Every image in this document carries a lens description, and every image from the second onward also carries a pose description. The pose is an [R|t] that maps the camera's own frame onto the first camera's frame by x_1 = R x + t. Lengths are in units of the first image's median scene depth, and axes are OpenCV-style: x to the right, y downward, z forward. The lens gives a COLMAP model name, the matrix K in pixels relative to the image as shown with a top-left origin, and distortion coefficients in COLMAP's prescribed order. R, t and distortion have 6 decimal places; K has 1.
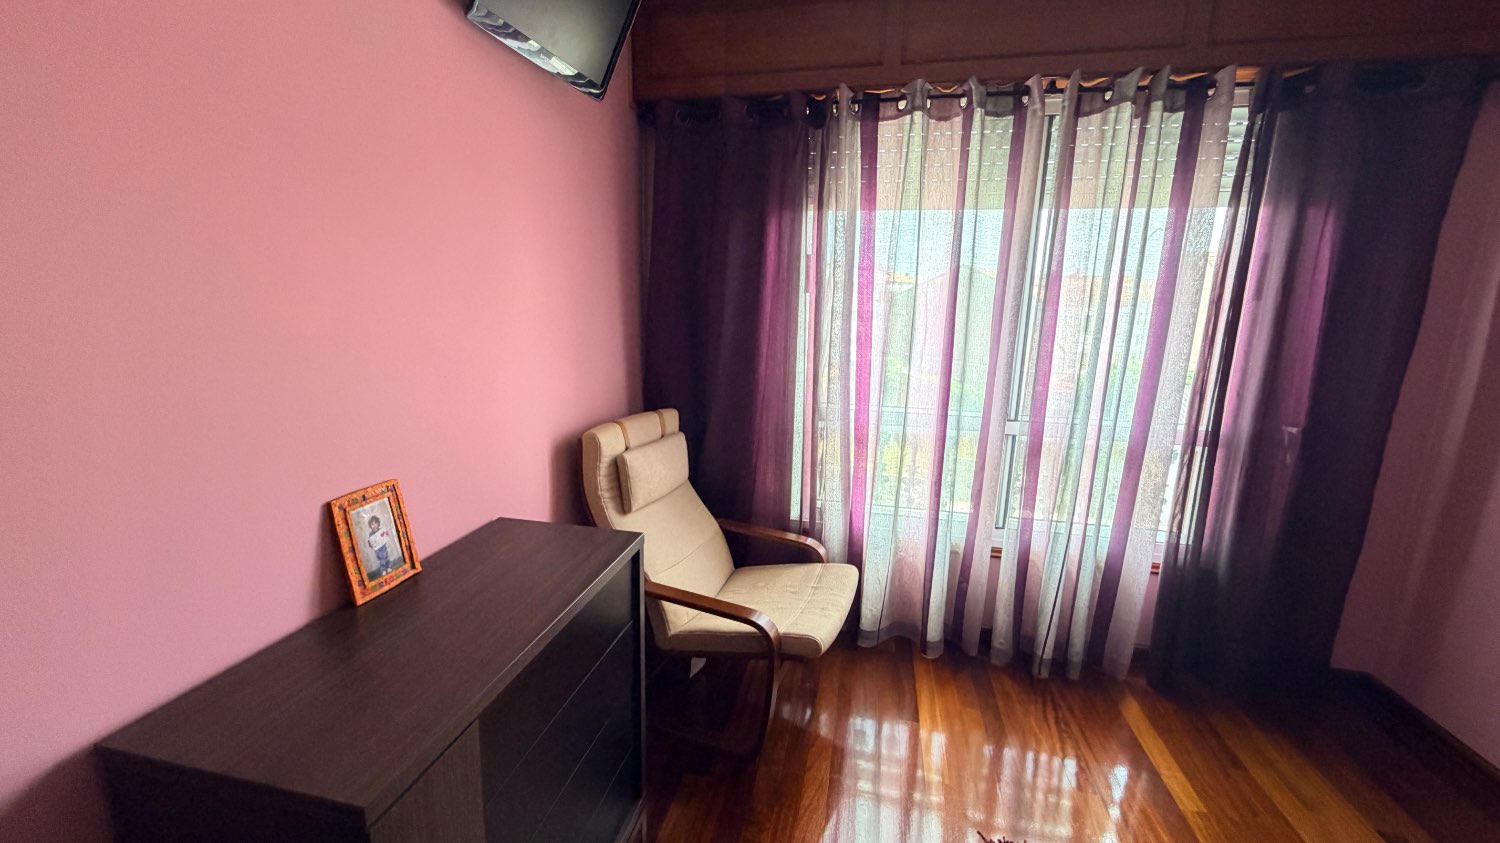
lens RADIAL K [[594.7, 0, 750.0], [0, 594.7, 421.5], [0, 0, 1]] dist [0.001023, 0.000232]
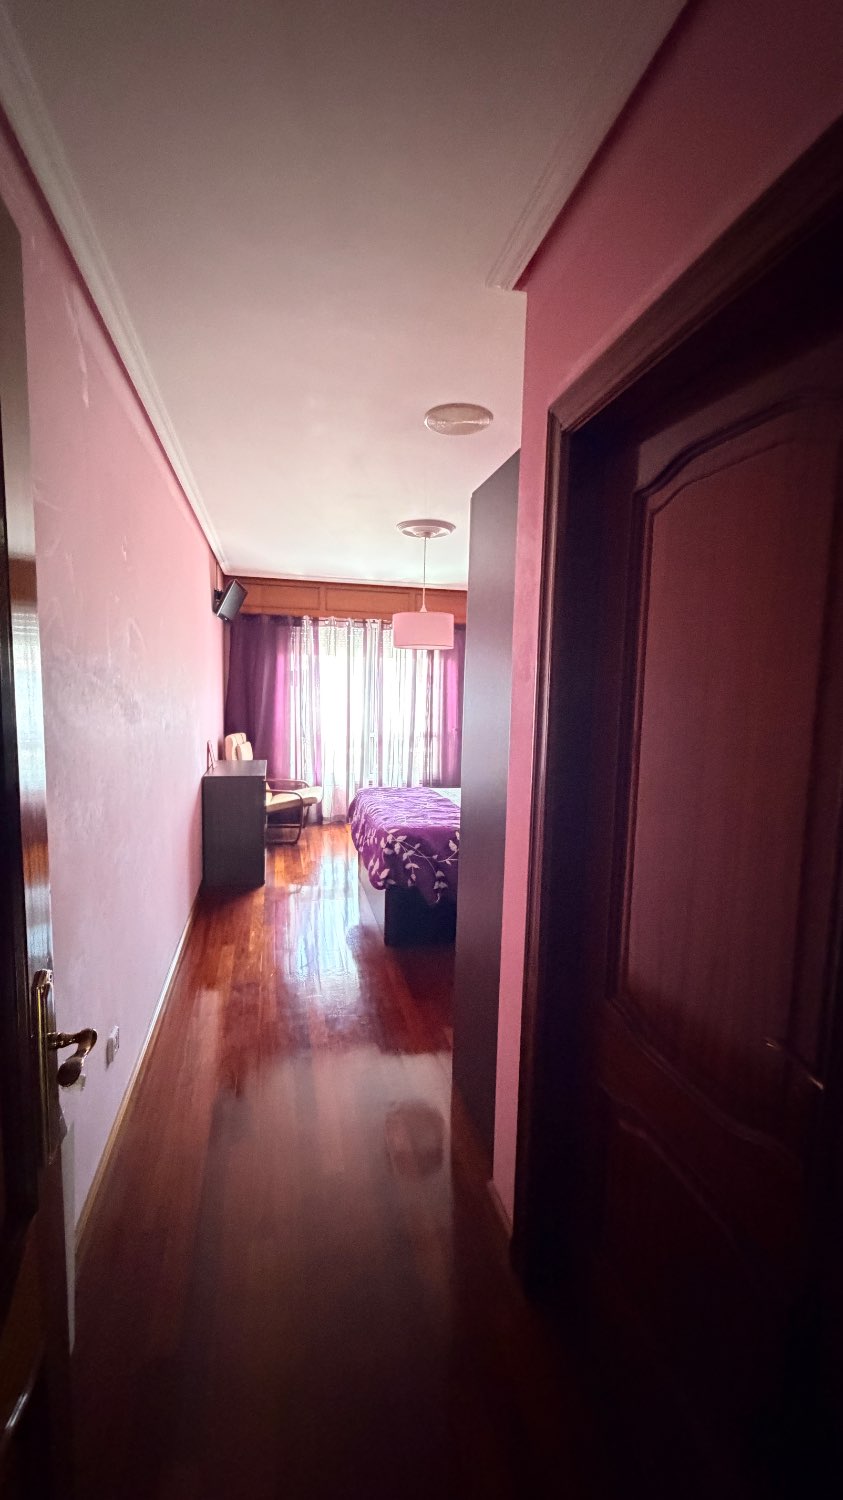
lens RADIAL K [[594.7, 0, 421.5], [0, 594.7, 750.0], [0, 0, 1]] dist [0.001023, 0.000232]
pose [[0.896855, -0.047455, 0.439771, -0.601655], [0.083647, 0.994485, -0.063272, 0.292826], [-0.434343, 0.093531, 0.895878, -1.649565]]
